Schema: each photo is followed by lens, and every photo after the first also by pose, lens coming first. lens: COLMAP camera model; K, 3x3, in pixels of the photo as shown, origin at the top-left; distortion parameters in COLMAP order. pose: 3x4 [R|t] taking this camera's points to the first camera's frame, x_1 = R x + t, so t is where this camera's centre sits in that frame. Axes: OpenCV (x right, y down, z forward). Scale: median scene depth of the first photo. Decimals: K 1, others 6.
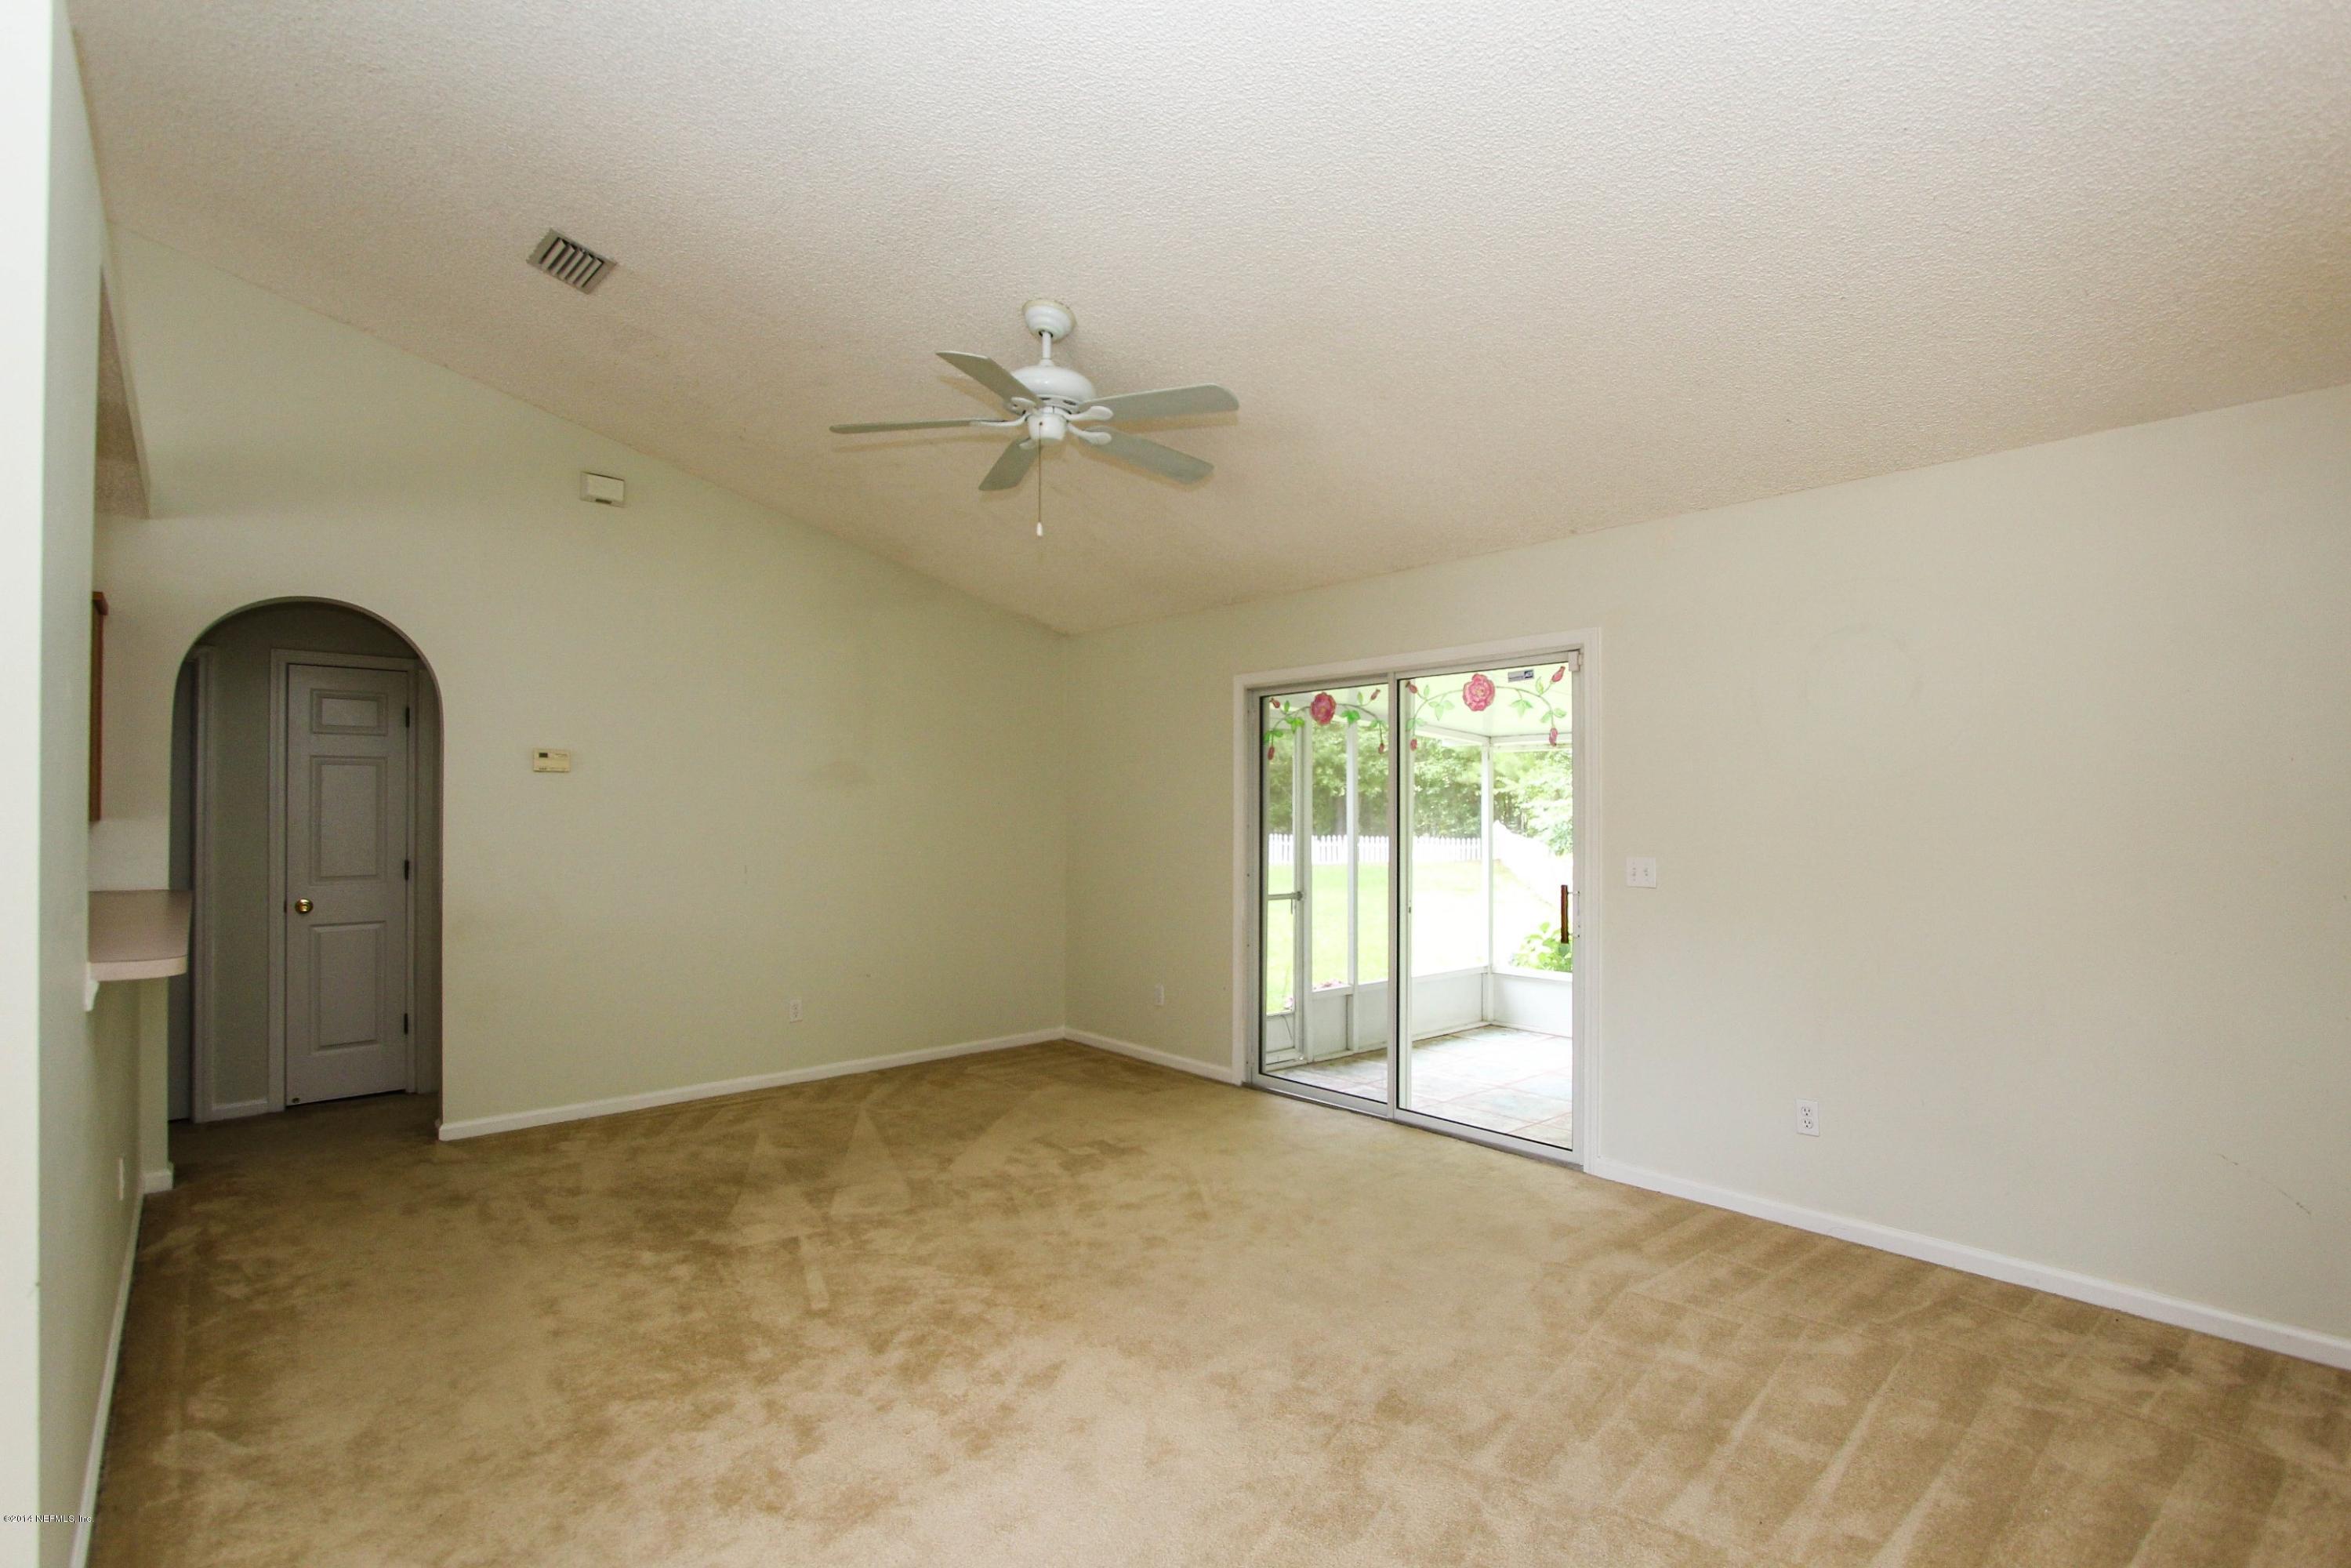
lens RADIAL K [[1092.8, 0, 1167.1], [0, 1092.8, 791.9], [0, 0, 1]] dist [-0.009648, -0.002271]
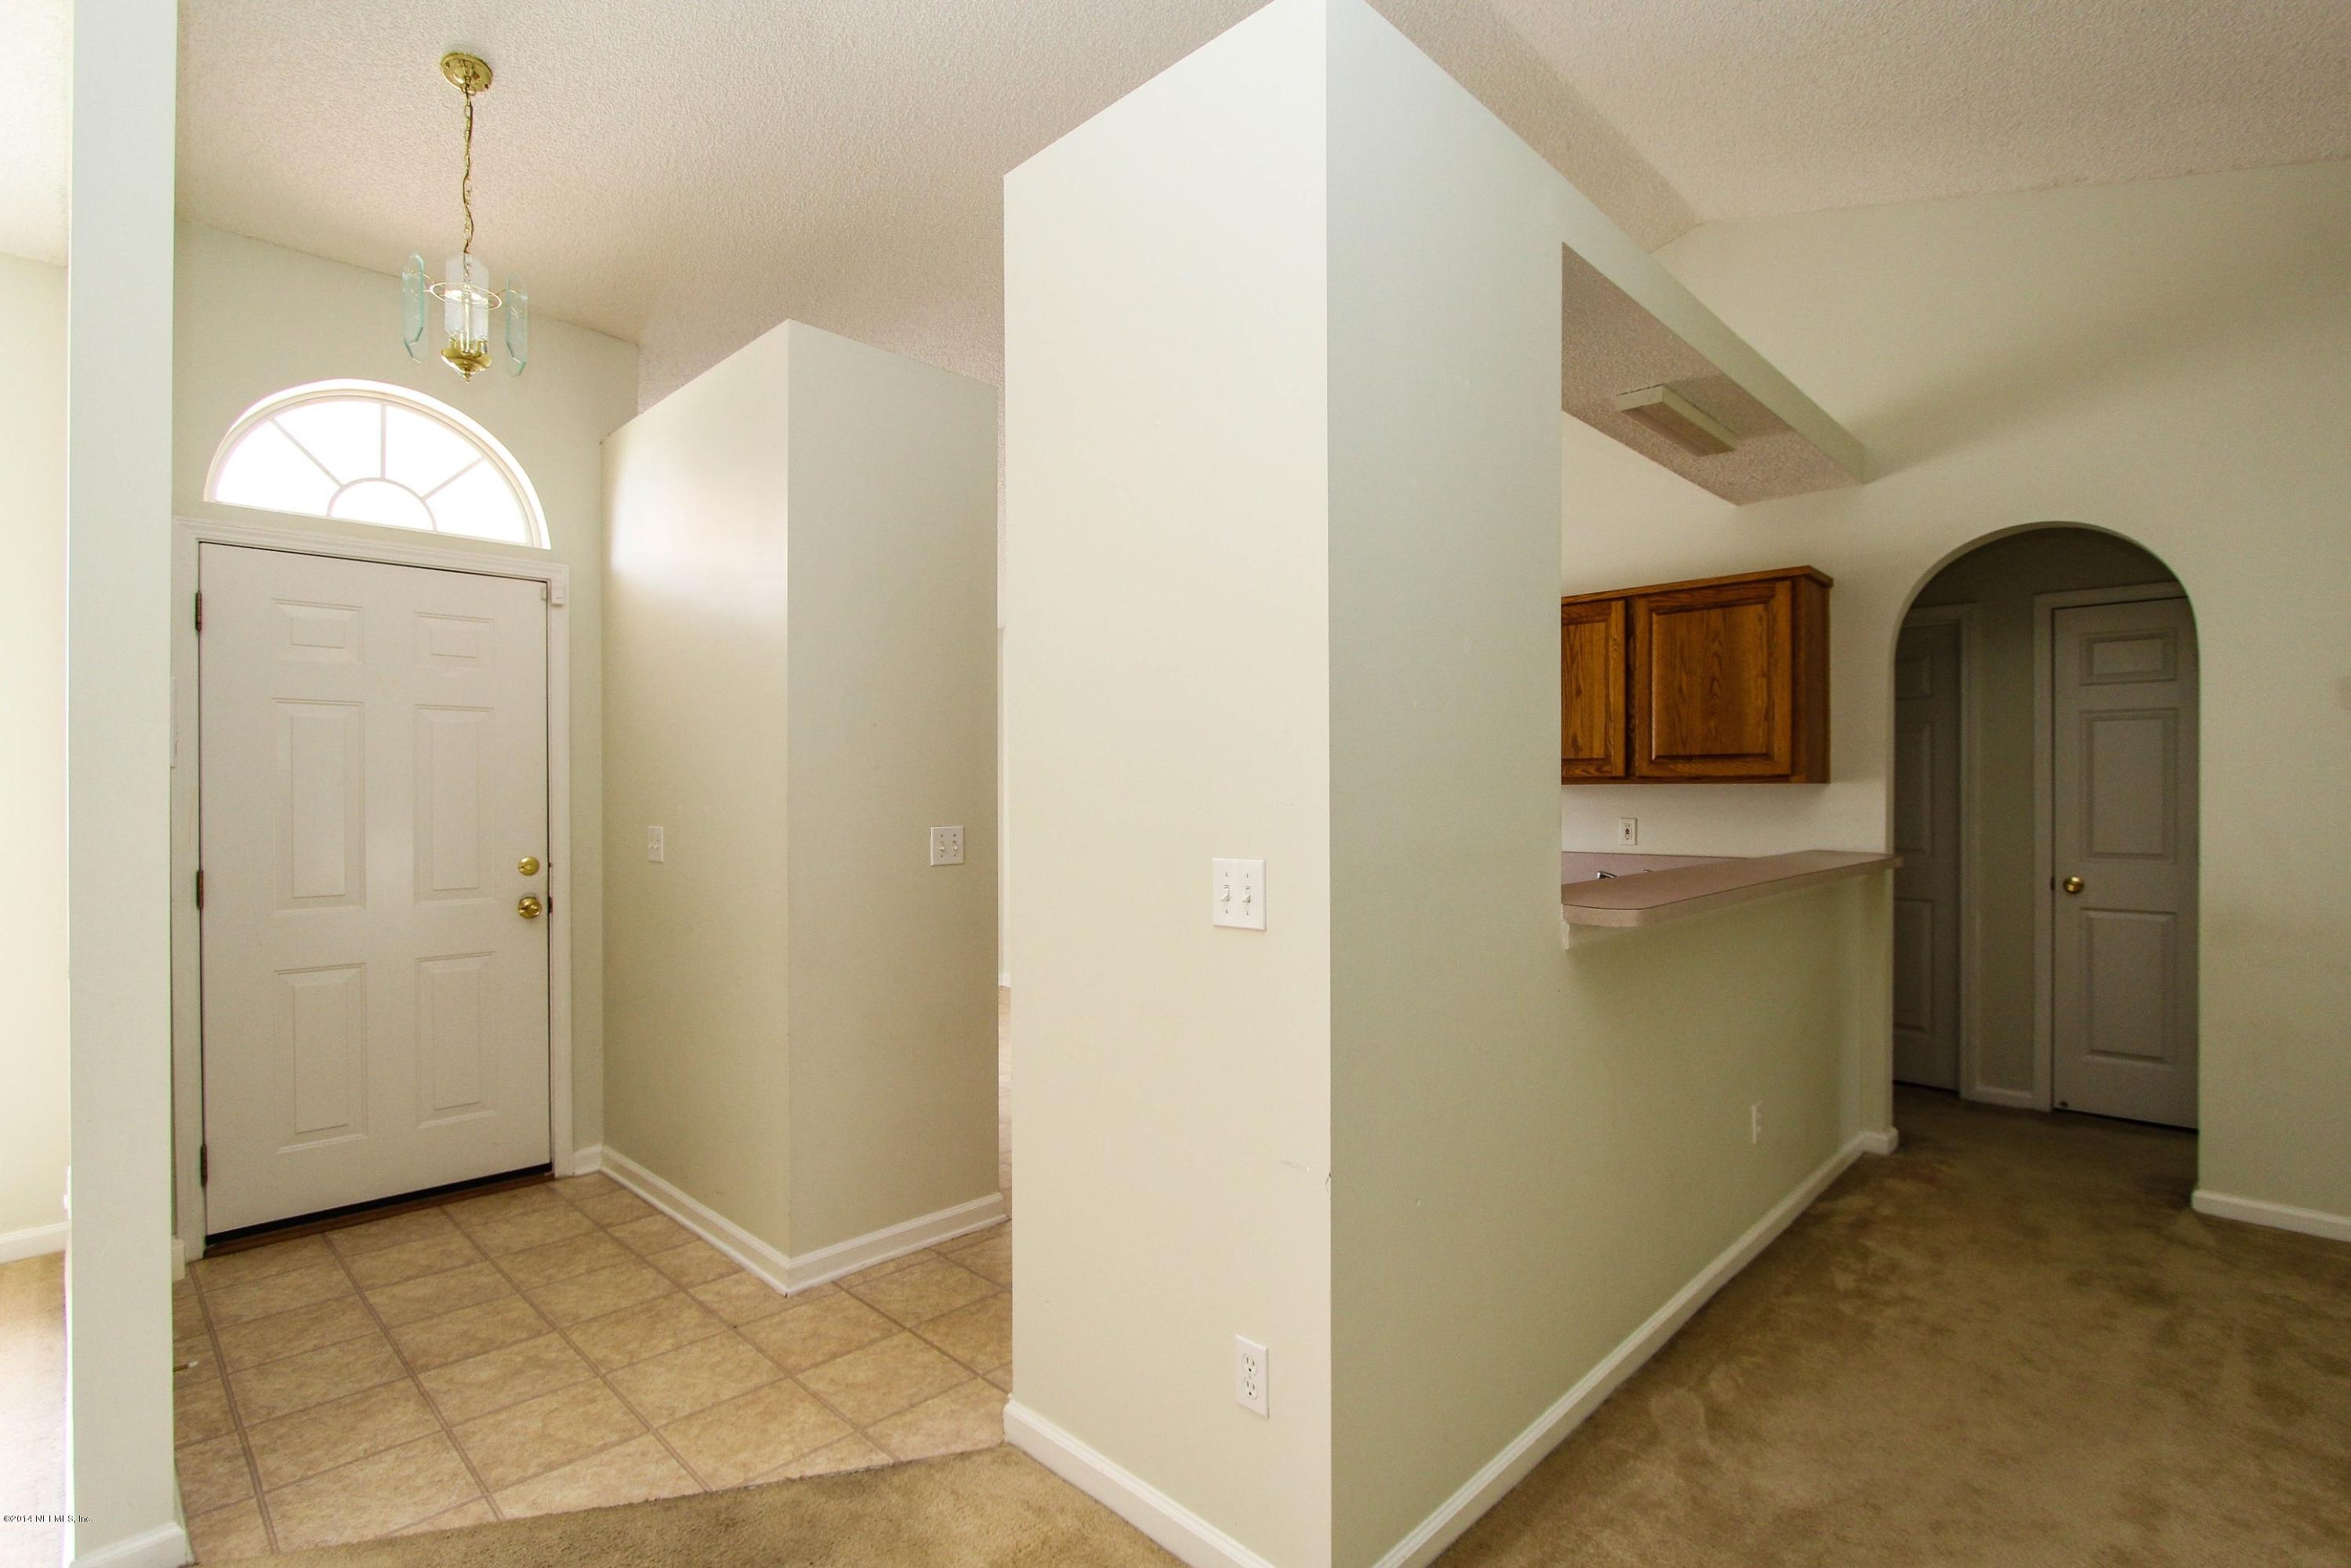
lens RADIAL K [[1092.8, 0, 1183.3], [0, 1092.8, 790.1], [0, 0, 1]] dist [-0.009648, -0.002271]
pose [[0.072226, -0.000334, -0.997388, 0.029635], [0.018127, 0.999835, 0.000978, 0.019495], [0.997224, -0.018150, 0.072221, 0.289389]]
